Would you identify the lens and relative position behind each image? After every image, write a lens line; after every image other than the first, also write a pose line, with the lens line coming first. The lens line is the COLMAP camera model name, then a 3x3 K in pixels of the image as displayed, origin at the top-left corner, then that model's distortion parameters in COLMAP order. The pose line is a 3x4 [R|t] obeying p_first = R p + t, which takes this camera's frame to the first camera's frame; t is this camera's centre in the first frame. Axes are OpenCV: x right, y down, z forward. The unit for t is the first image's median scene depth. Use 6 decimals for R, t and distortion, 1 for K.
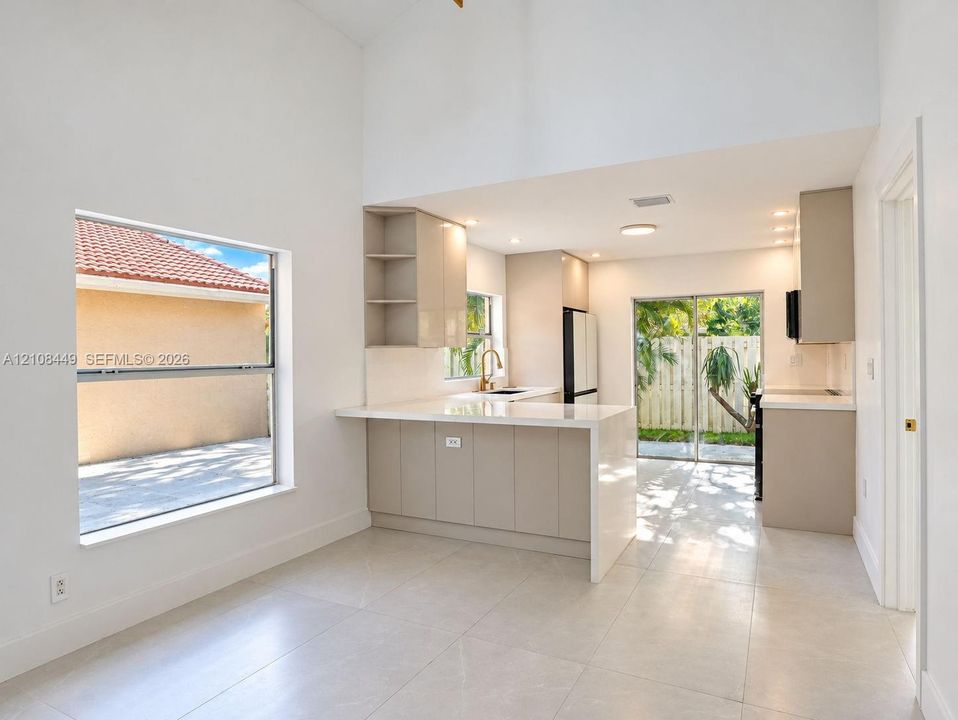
lens RADIAL K [[566.7, 0, 479.0], [0, 566.7, 360.0], [0, 0, 1]] dist [-0.032382, 0.000882]
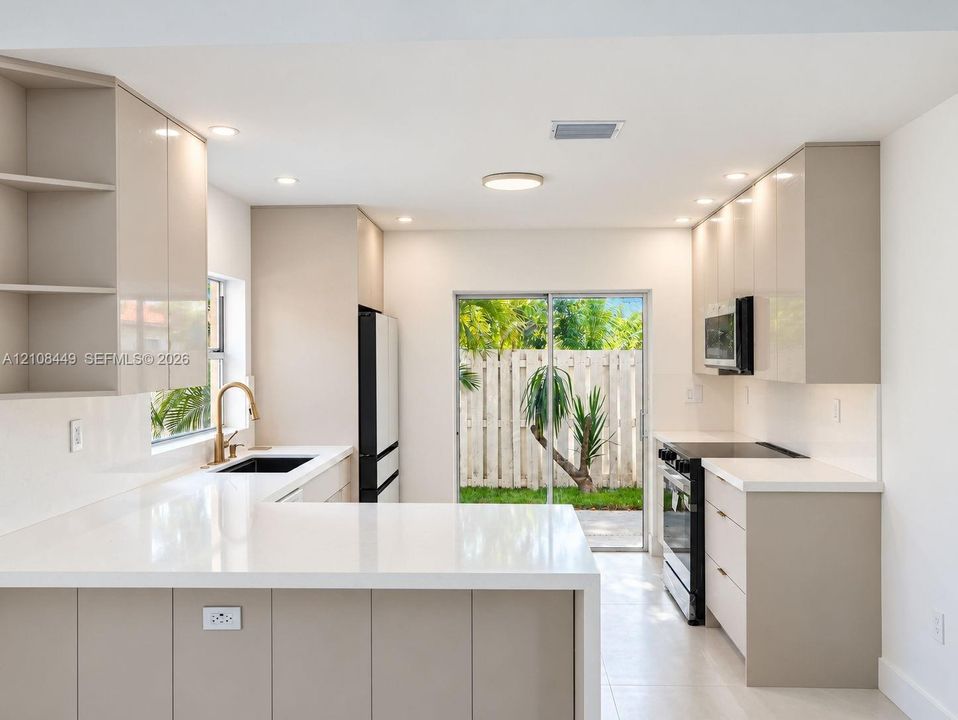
lens RADIAL K [[789.5, 0, 478.3], [0, 789.5, 355.5], [0, 0, 1]] dist [-0.002378, 0.003611]
pose [[0.905904, 0.007567, 0.423415, -0.105852], [-0.001539, 0.999893, -0.014575, -0.042425], [-0.423480, 0.012552, 0.905819, 0.303660]]
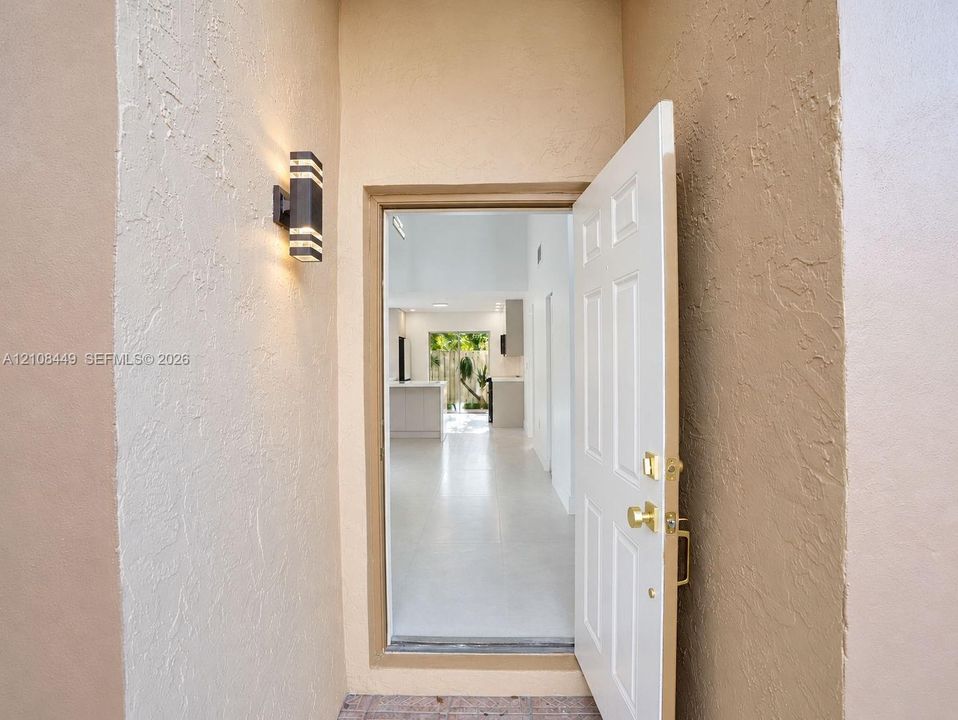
lens RADIAL K [[494.1, 0, 479.0], [0, 494.1, 360.0], [0, 0, 1]] dist [-0.091961, 0.043168]
pose [[0.890020, -0.001125, 0.455920, -0.514014], [0.006509, 0.999926, -0.010239, 0.008162], [-0.455875, 0.012080, 0.889962, -0.866029]]
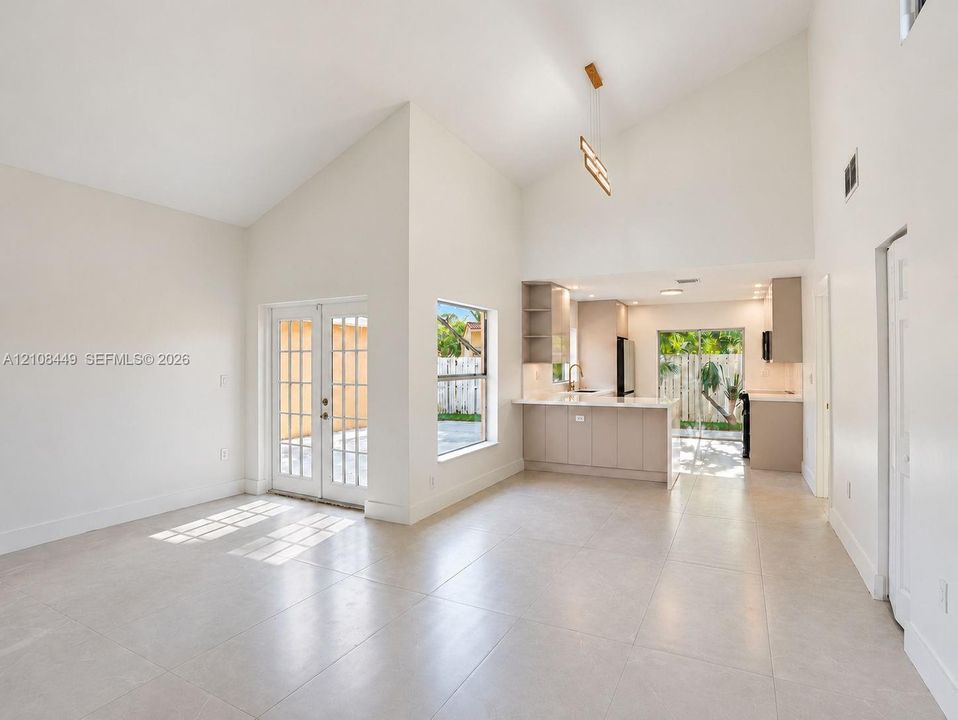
lens RADIAL K [[494.1, 0, 479.0], [0, 494.1, 360.0], [0, 0, 1]] dist [-0.091961, 0.043168]
pose [[0.999972, 0.007408, -0.000631, -0.301193], [-0.007418, 0.999827, -0.017072, -0.006395], [0.000505, 0.017076, 0.999854, -0.441287]]
